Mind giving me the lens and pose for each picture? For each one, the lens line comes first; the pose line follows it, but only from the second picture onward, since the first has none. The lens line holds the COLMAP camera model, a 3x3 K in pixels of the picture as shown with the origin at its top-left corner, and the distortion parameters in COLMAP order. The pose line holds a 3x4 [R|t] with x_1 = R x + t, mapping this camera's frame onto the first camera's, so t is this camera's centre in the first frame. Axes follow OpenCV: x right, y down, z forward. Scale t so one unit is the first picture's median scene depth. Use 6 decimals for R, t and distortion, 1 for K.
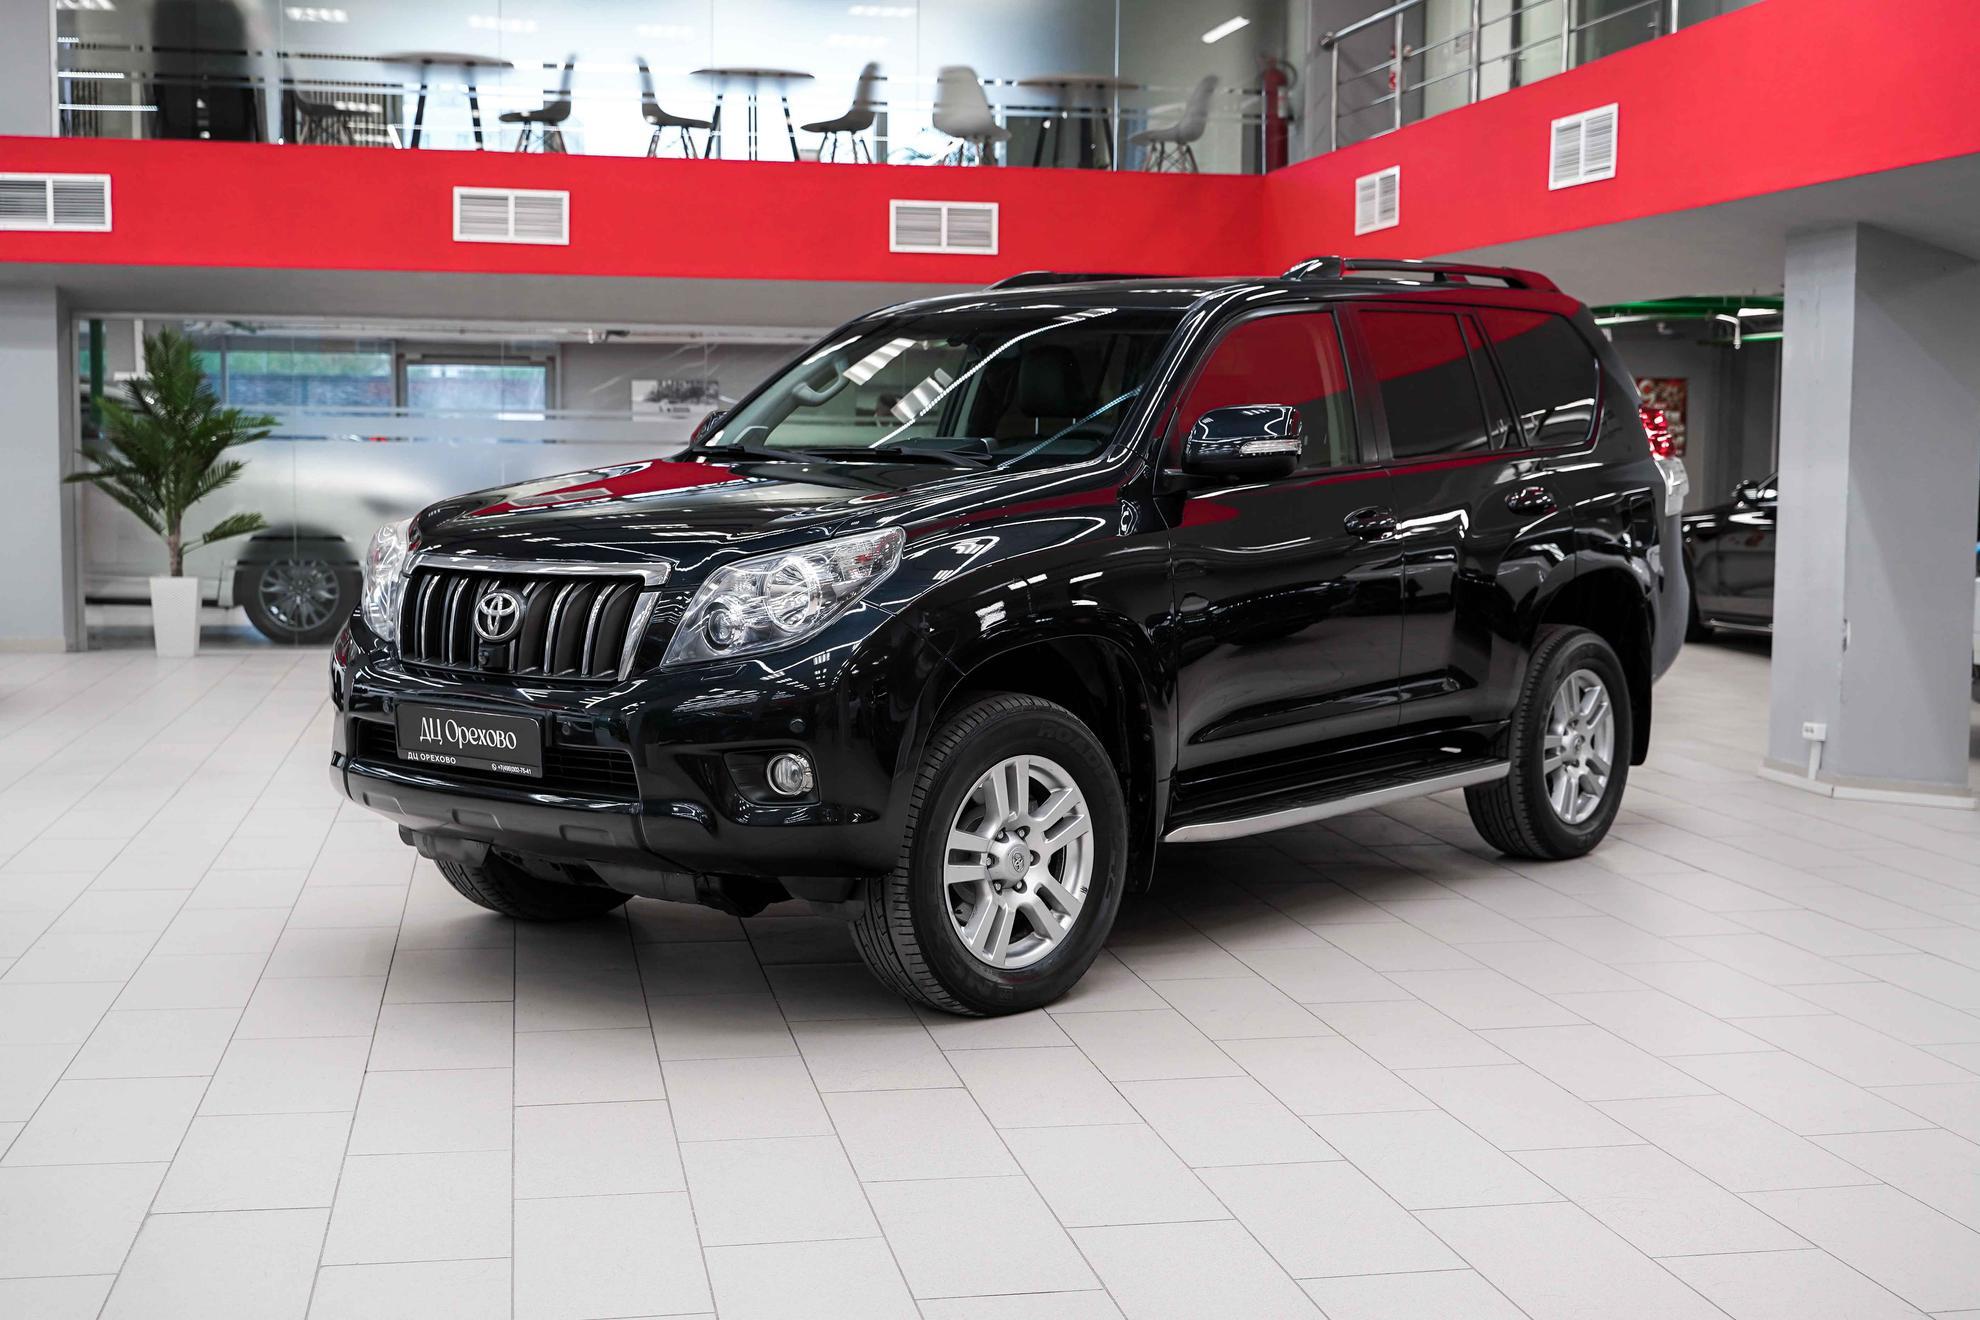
lens RADIAL K [[2394.0, 0, 990.0], [0, 2394.0, 660.0], [0, 0, 1]] dist [0.012623, -0.048362]
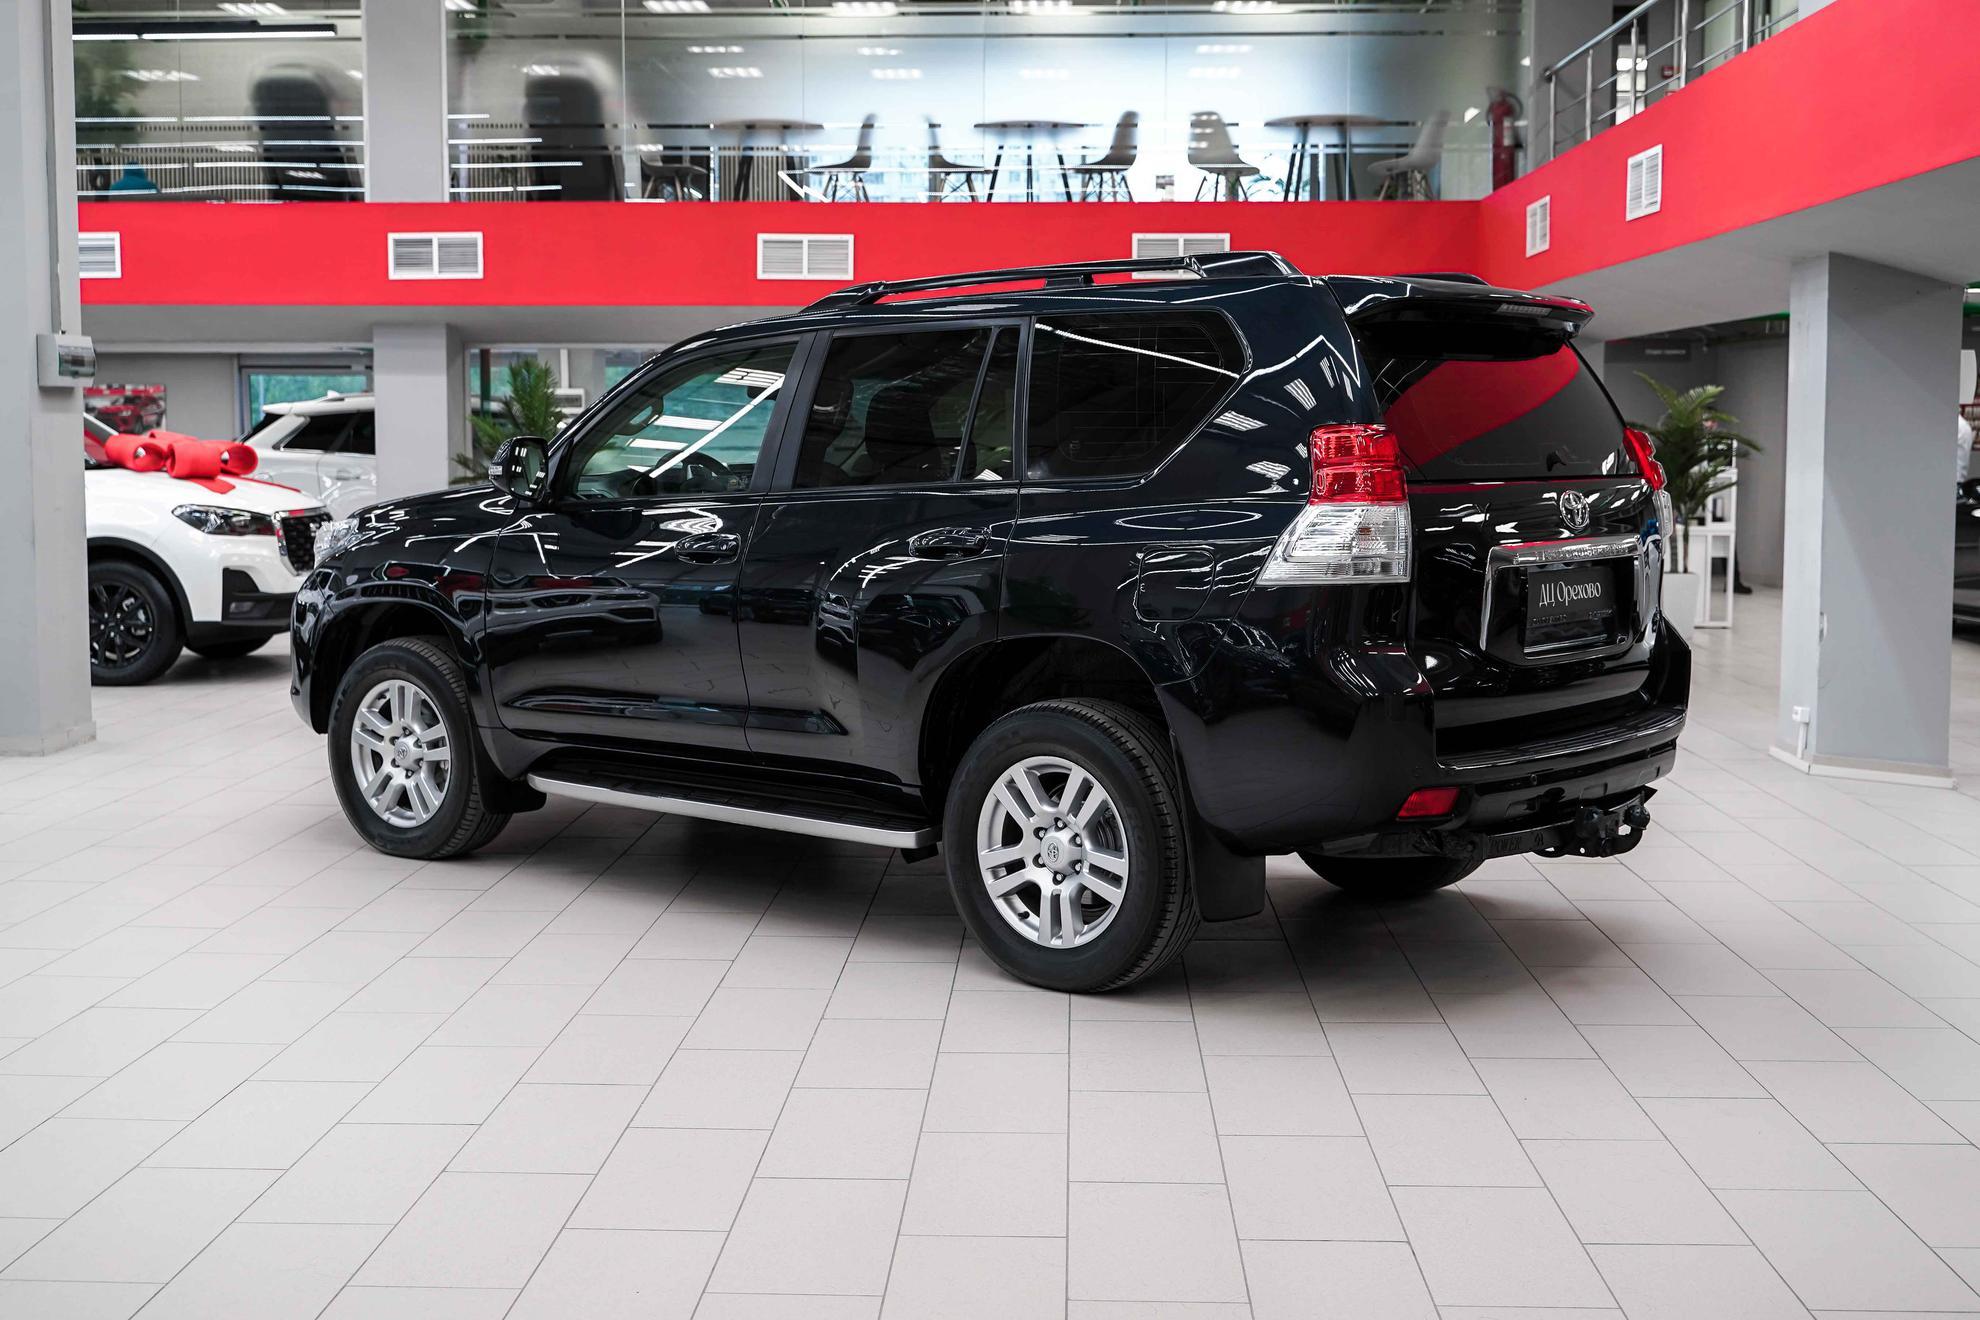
lens RADIAL K [[2275.1, 0, 982.3], [0, 2275.1, 626.8], [0, 0, 1]] dist [0.009795, -0.020703]
pose [[0.973752, 0.012027, -0.227294, 0.152529], [-0.013119, 0.999909, -0.003294, -0.001363], [0.227234, 0.006189, 0.973821, -0.073543]]
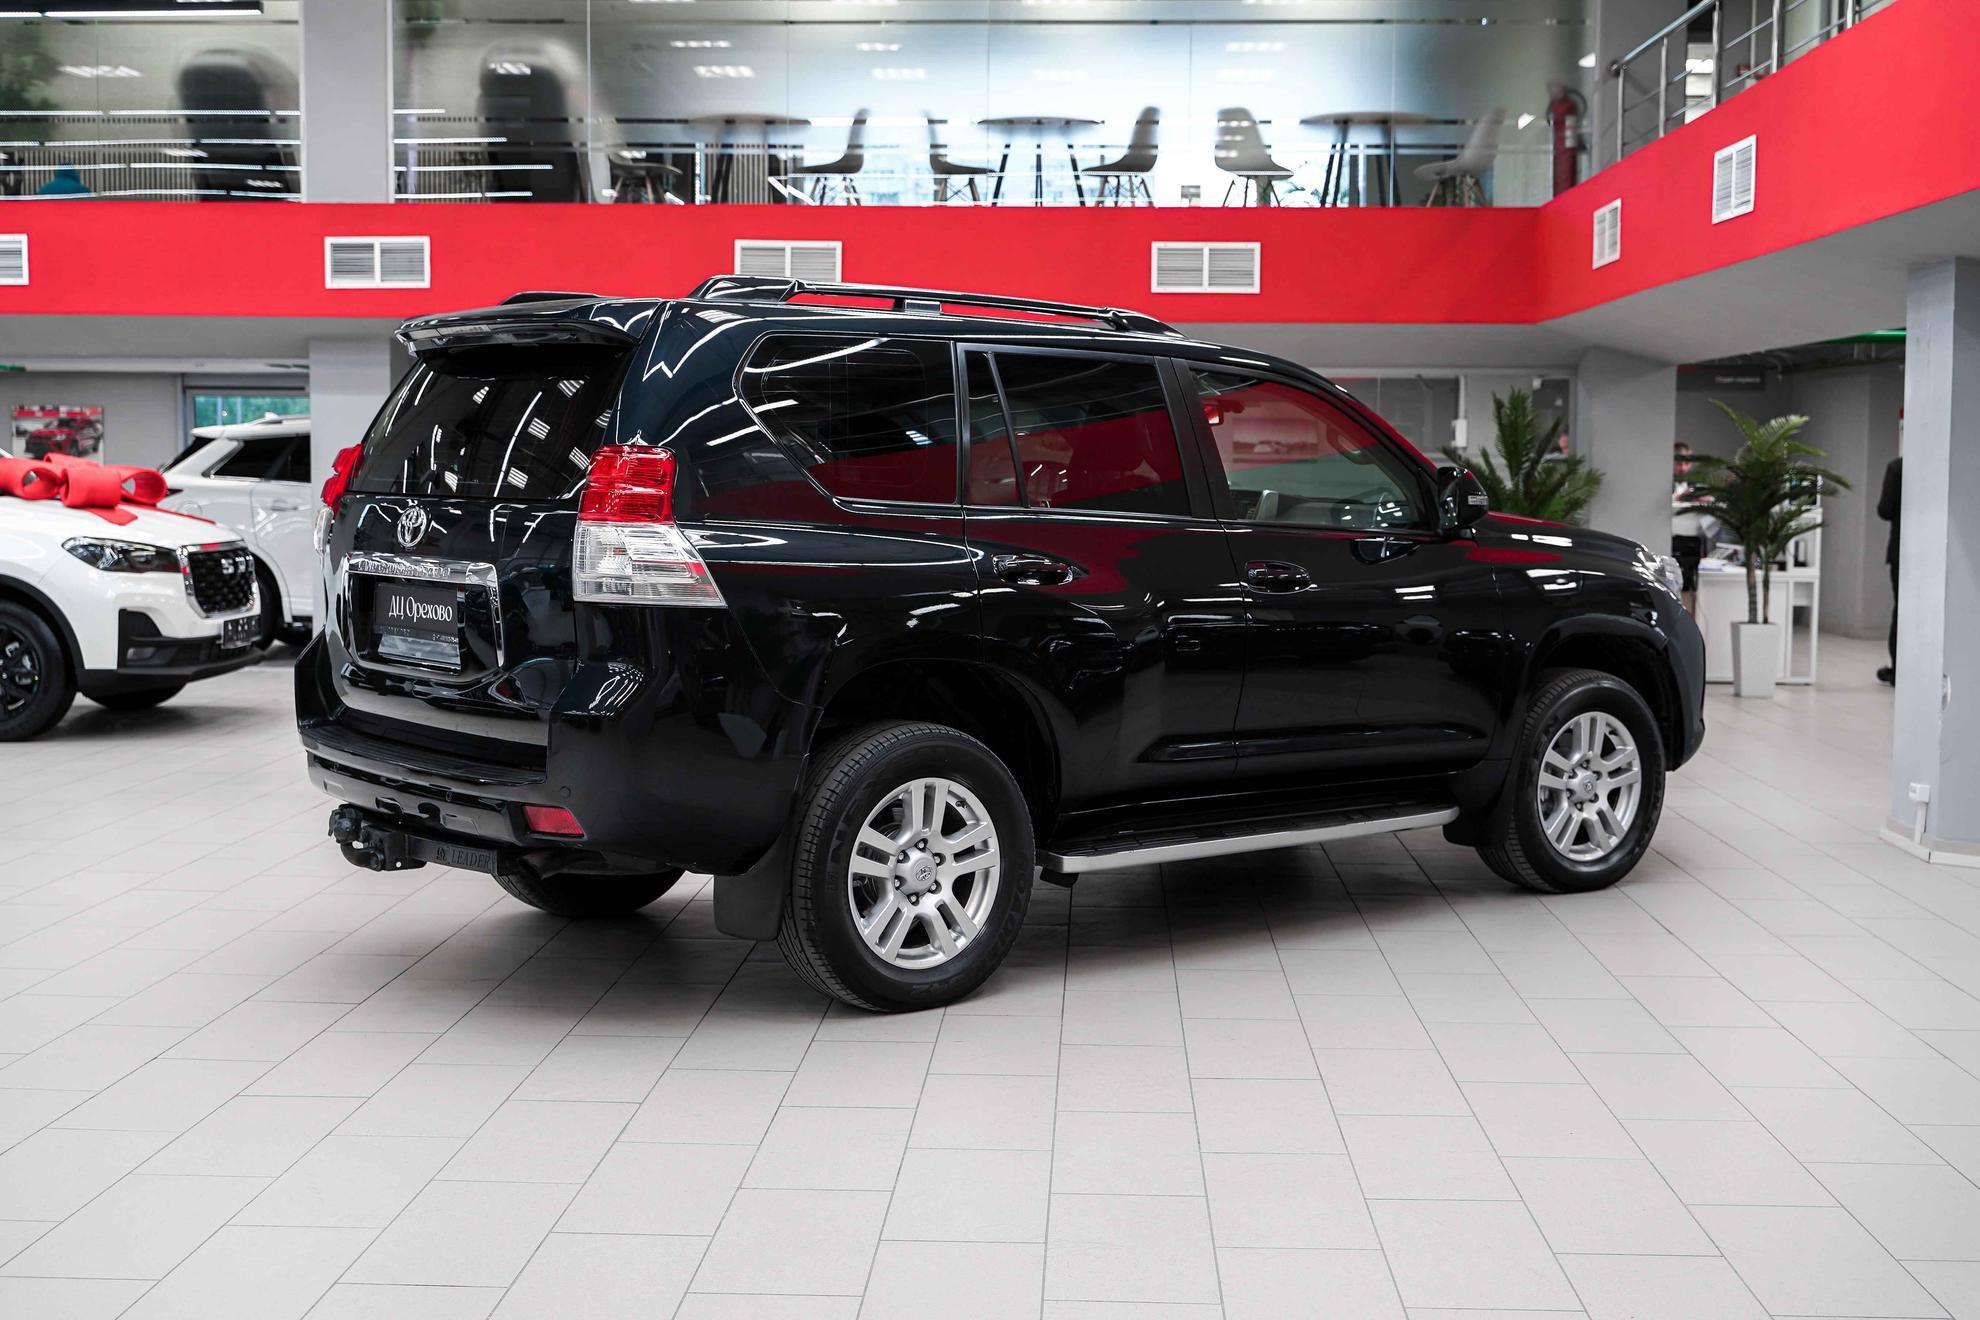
lens RADIAL K [[2389.2, 0, 990.0], [0, 2389.2, 660.0], [0, 0, 1]] dist [-0.005506, 0.024665]
pose [[0.972745, 0.017374, -0.231226, 0.144737], [-0.019596, 0.999781, -0.007320, -0.005902], [0.231049, 0.011652, 0.972872, -0.003977]]
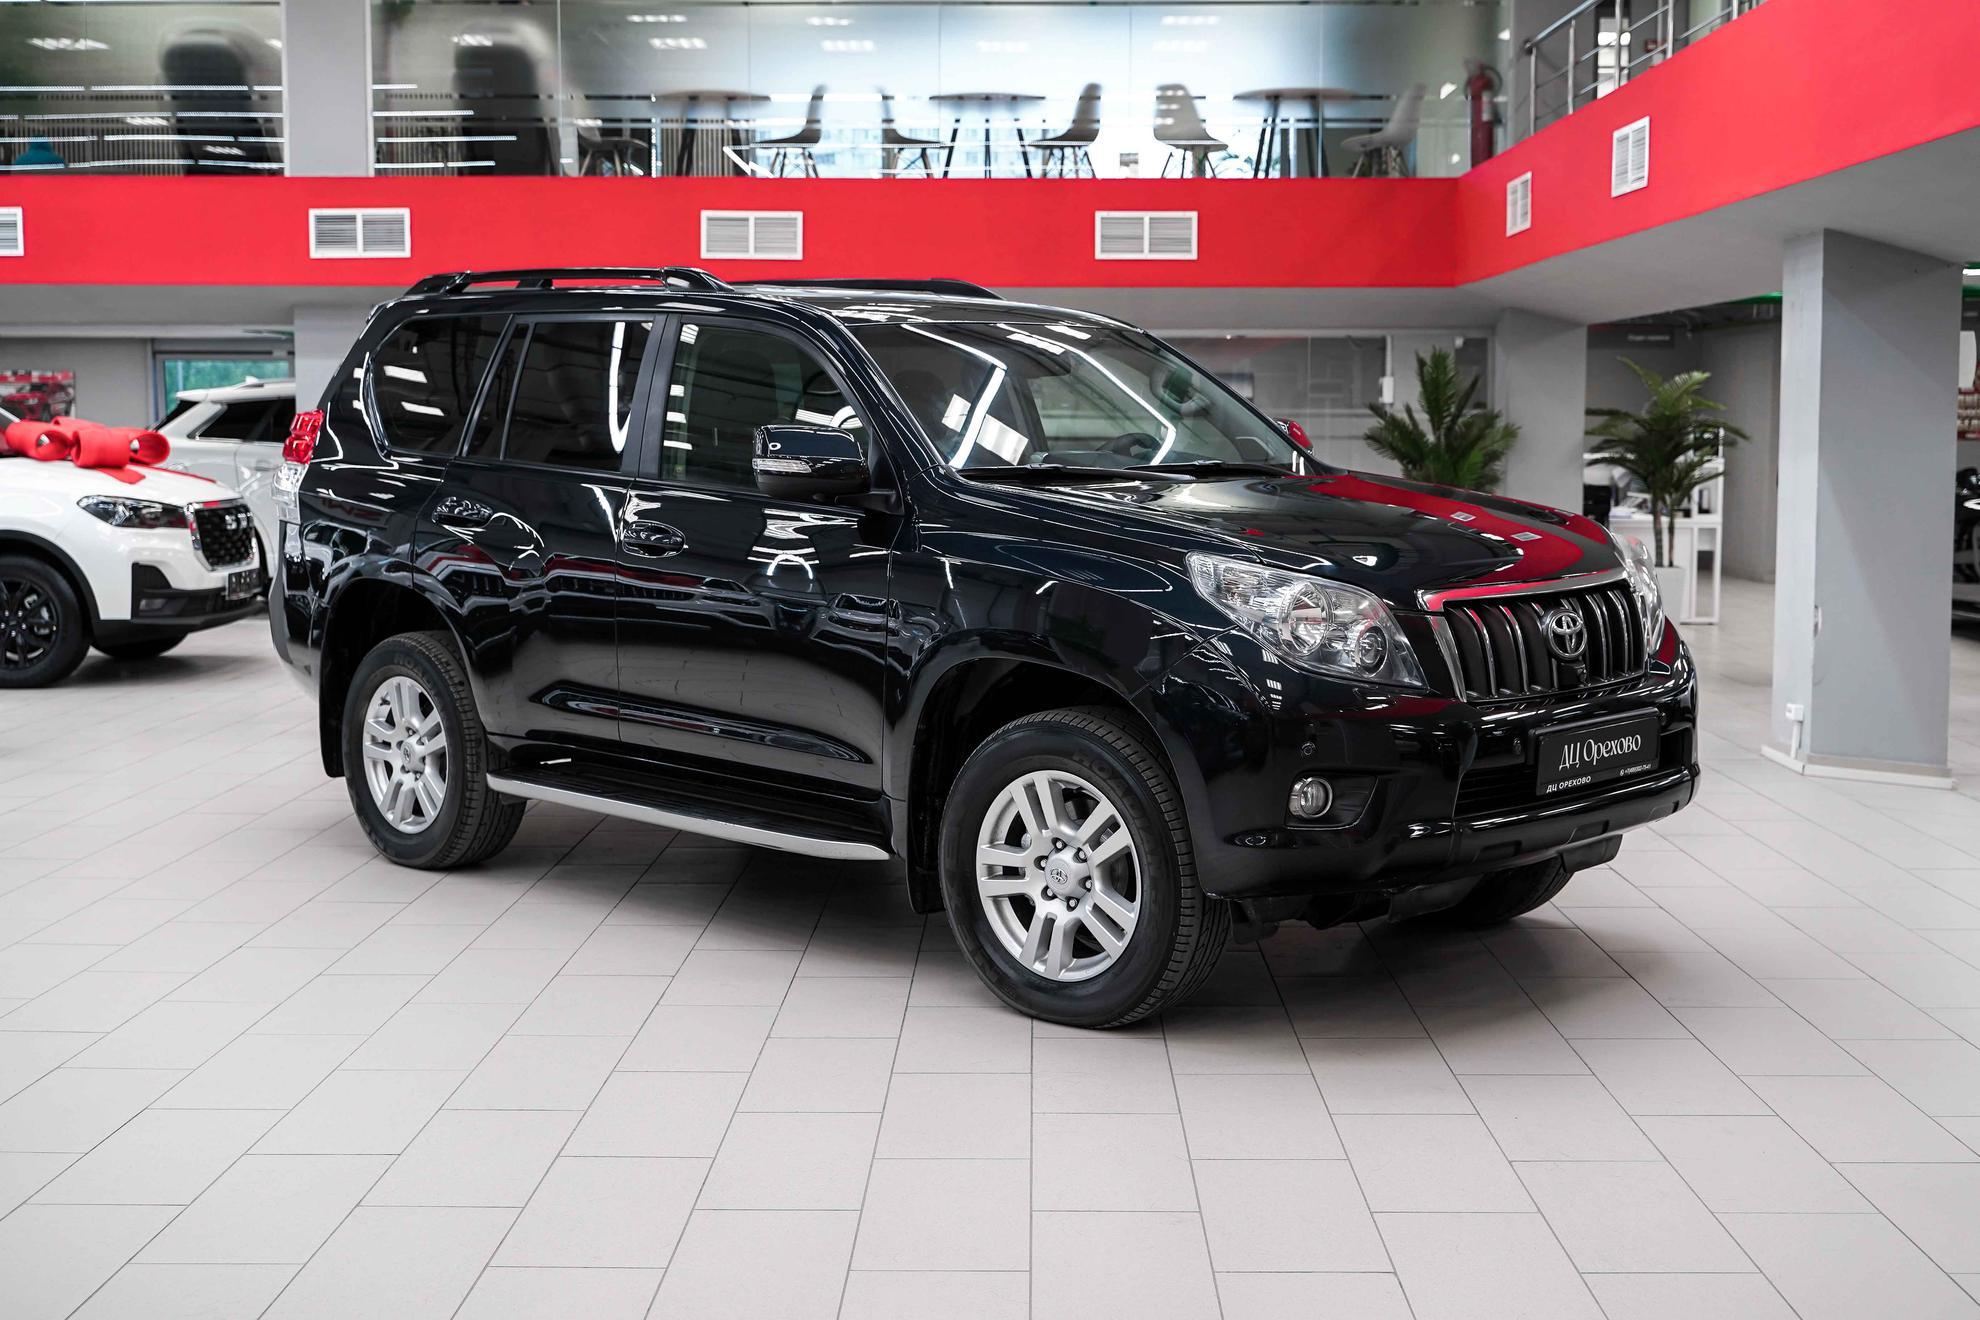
lens RADIAL K [[2368.7, 0, 1002.2], [0, 2368.7, 638.2], [0, 0, 1]] dist [-0.000499, 0.016098]
pose [[0.979474, 0.010943, -0.201275, 0.150403], [-0.010925, 0.999940, 0.001197, -0.000050], [0.201276, 0.001027, 0.979534, -0.063690]]
